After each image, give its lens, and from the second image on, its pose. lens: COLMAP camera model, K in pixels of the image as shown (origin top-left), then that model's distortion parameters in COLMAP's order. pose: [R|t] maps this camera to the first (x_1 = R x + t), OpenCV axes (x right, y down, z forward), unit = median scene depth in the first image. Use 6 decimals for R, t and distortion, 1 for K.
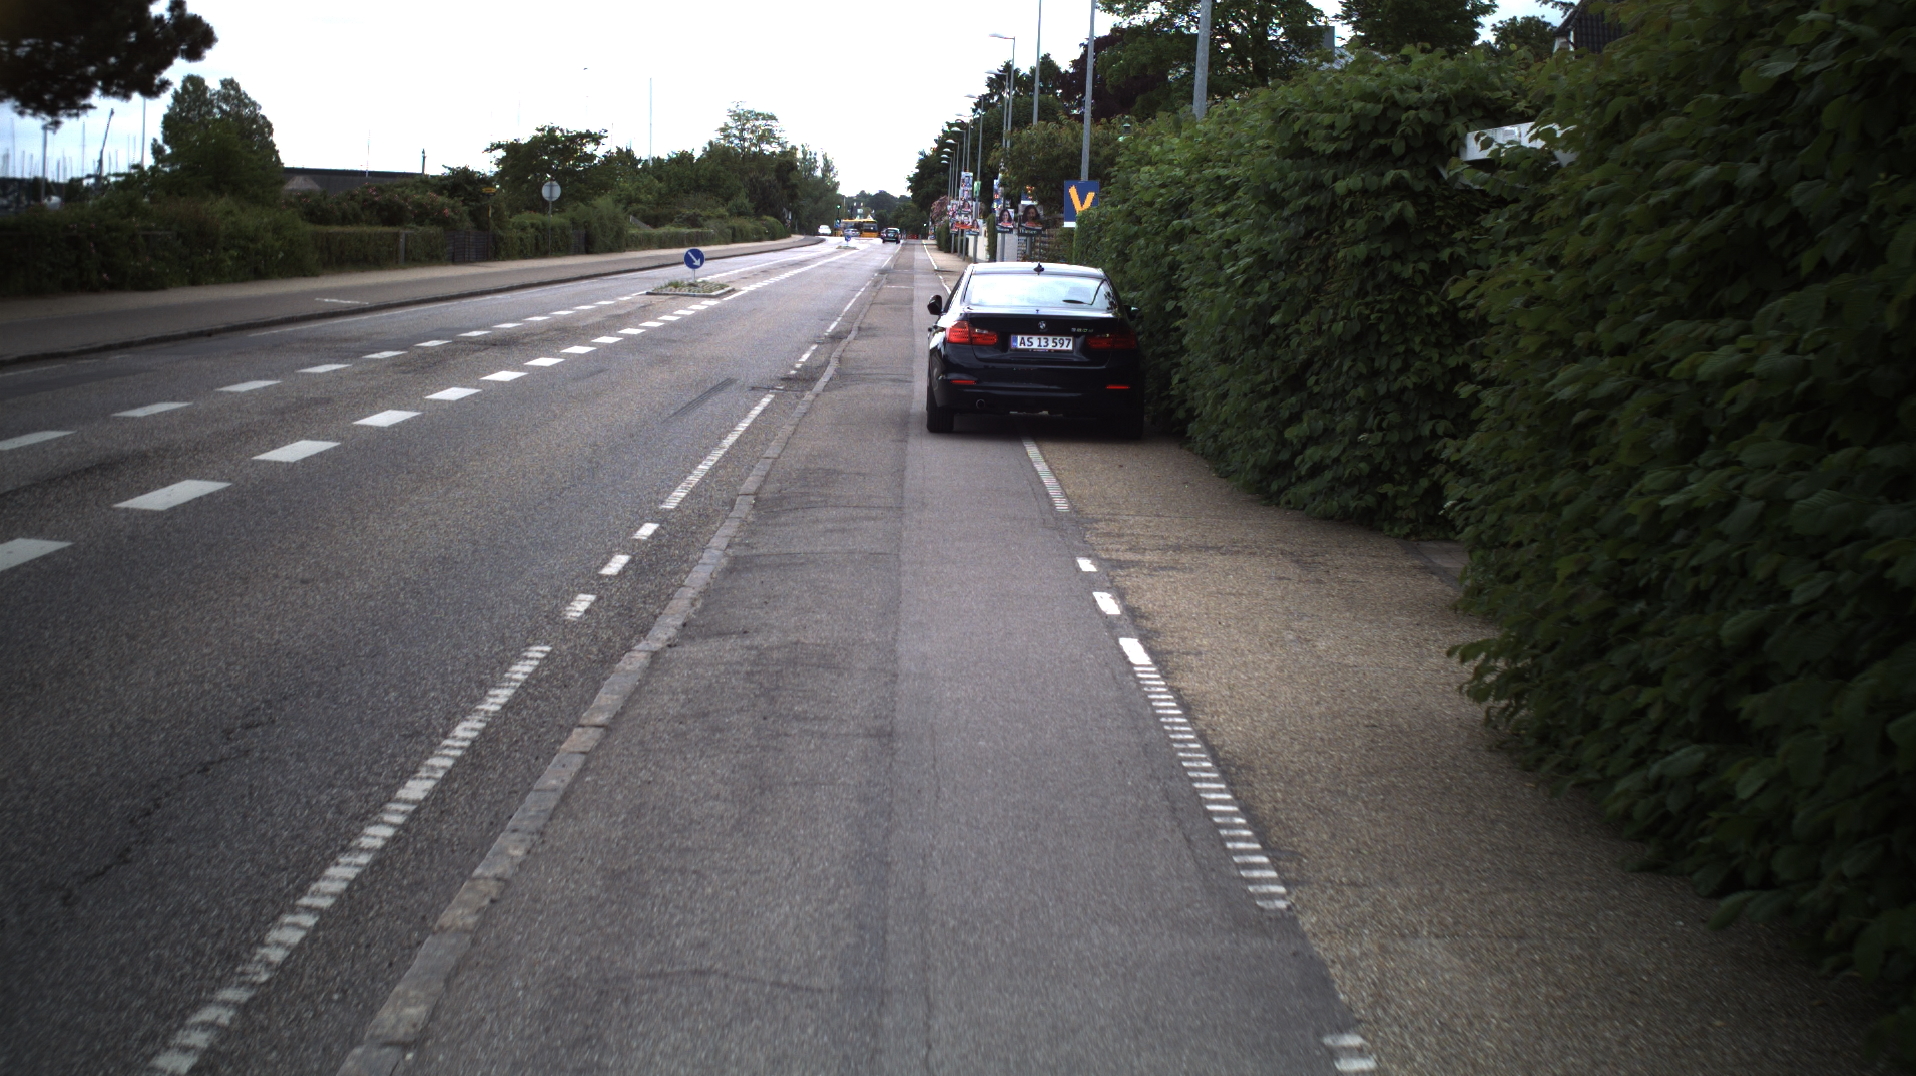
lens RADIAL K [[3225.7, 0, 958.0], [0, 3225.7, 538.0], [0, 0, 1]] dist [-0.277214, 0.253714]
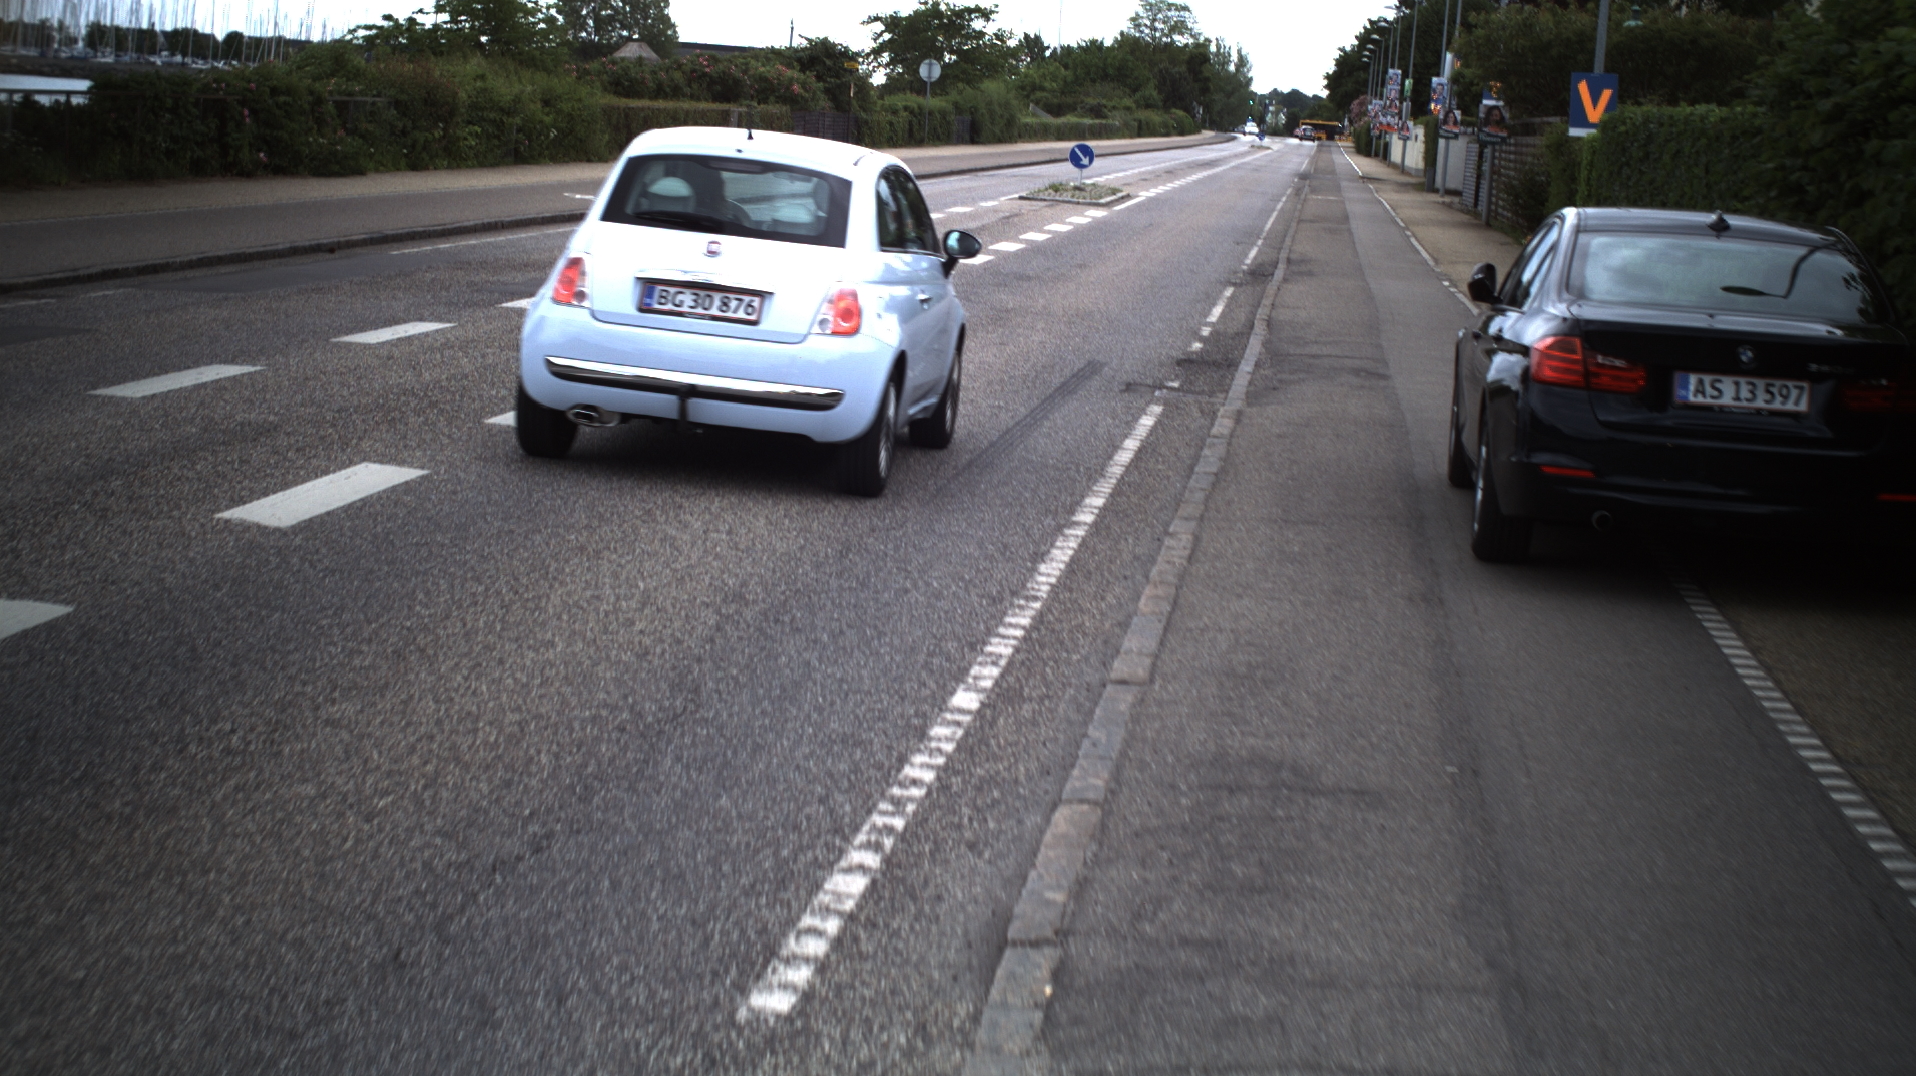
lens RADIAL K [[3225.7, 0, 958.0], [0, 3225.7, 538.0], [0, 0, 1]] dist [-0.277214, 0.253714]
pose [[0.991511, 0.046690, -0.121352, -0.009179], [-0.042678, 0.998460, 0.035449, -0.016489], [0.122820, -0.029969, 0.991976, 0.173714]]
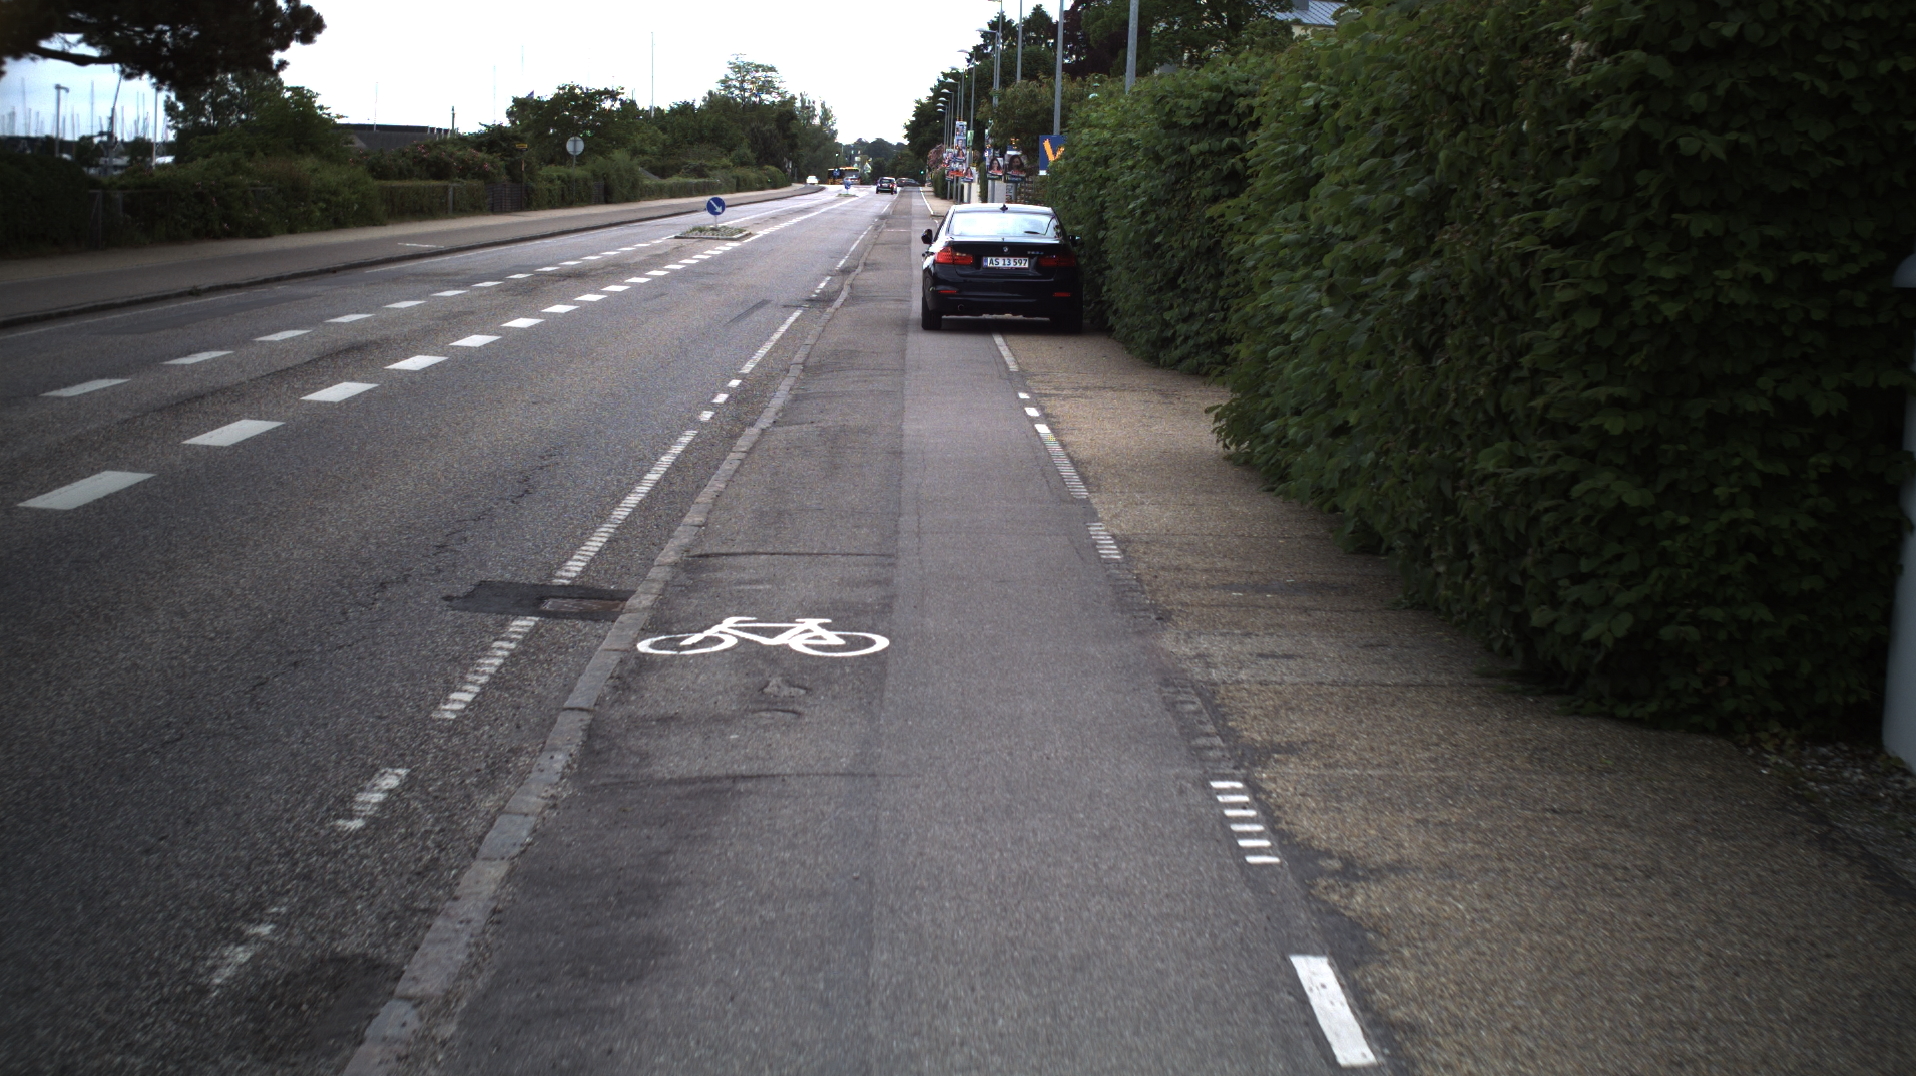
lens RADIAL K [[3225.7, 0, 958.0], [0, 3225.7, 538.0], [0, 0, 1]] dist [-0.277214, 0.253714]
pose [[0.999939, -0.011073, -0.000515, 0.001729], [0.011080, 0.999801, 0.016567, 0.010509], [0.000331, -0.016572, 0.999863, -0.114521]]
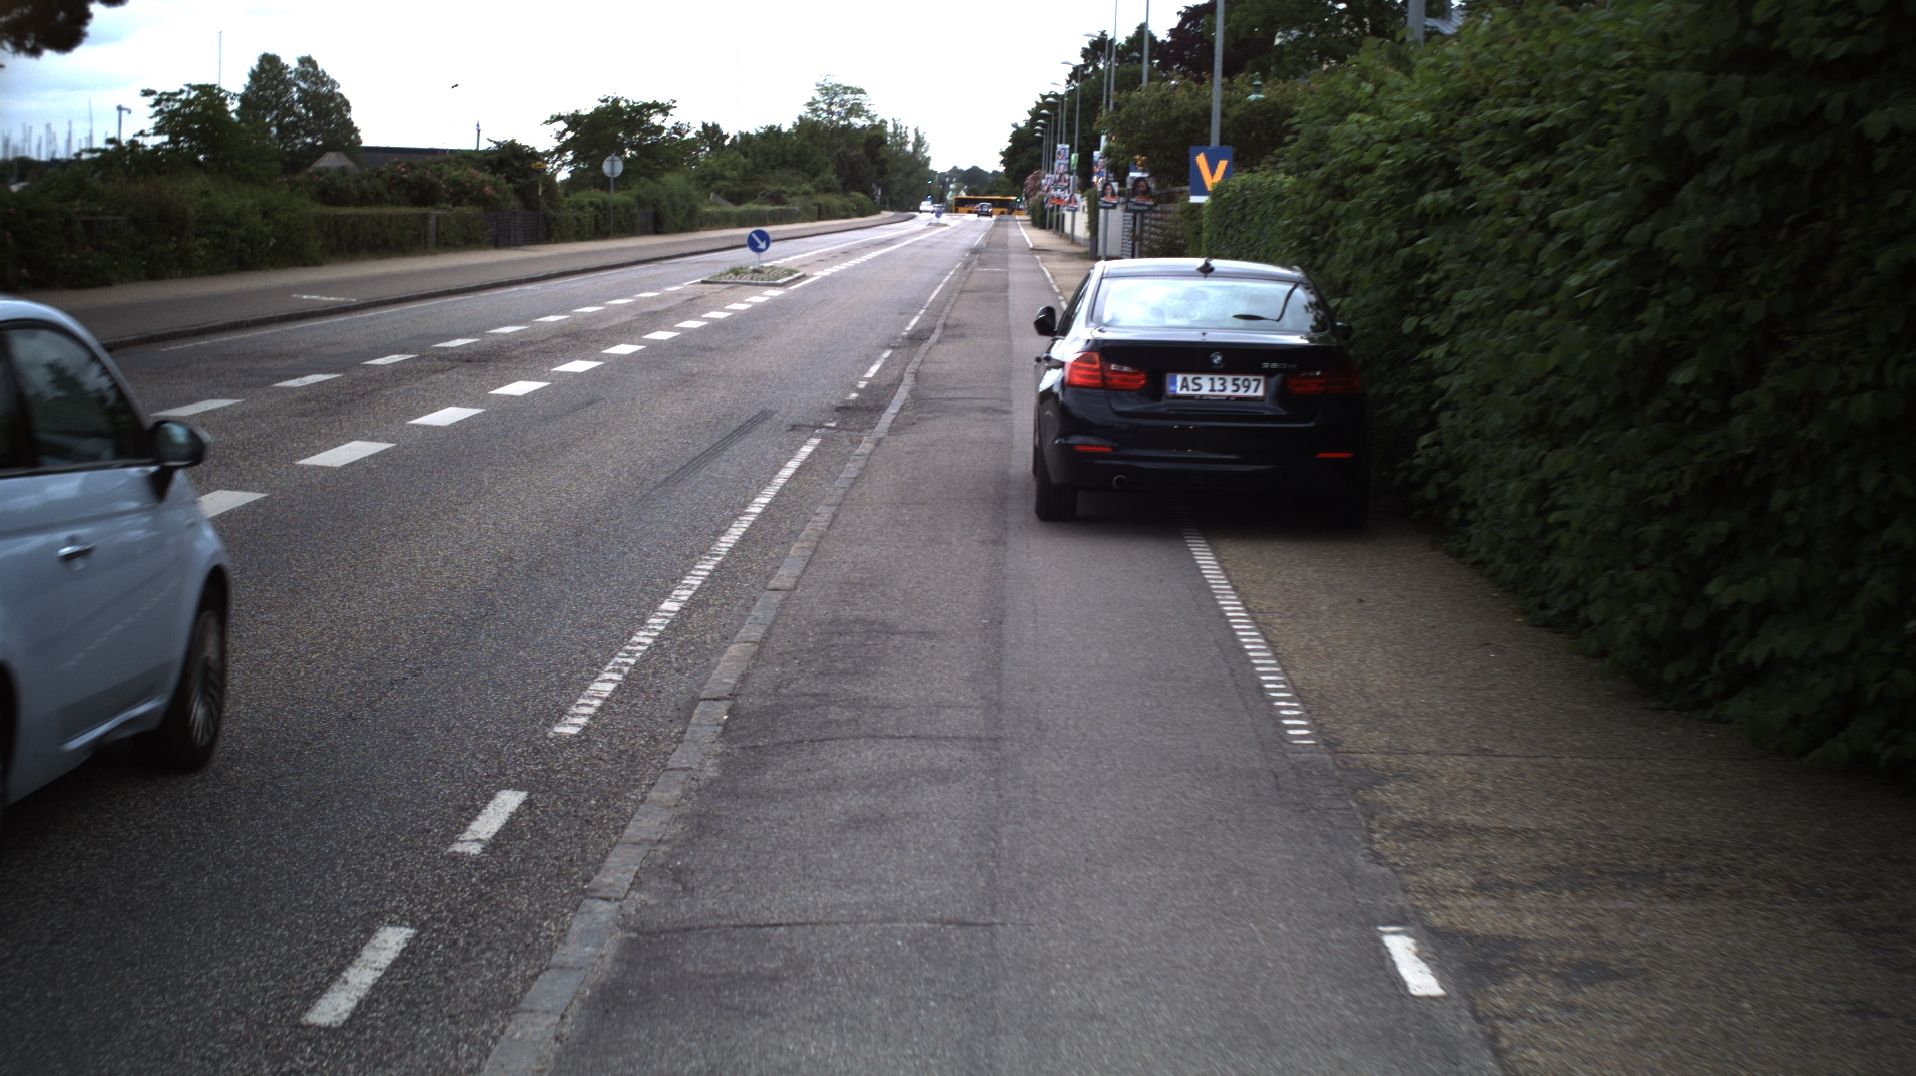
lens RADIAL K [[3225.7, 0, 958.0], [0, 3225.7, 538.0], [0, 0, 1]] dist [-0.277214, 0.253714]
pose [[0.999554, -0.005287, -0.029408, -0.002071], [0.005513, 0.999956, 0.007601, -0.011409], [0.029367, -0.007760, 0.999539, 0.115511]]
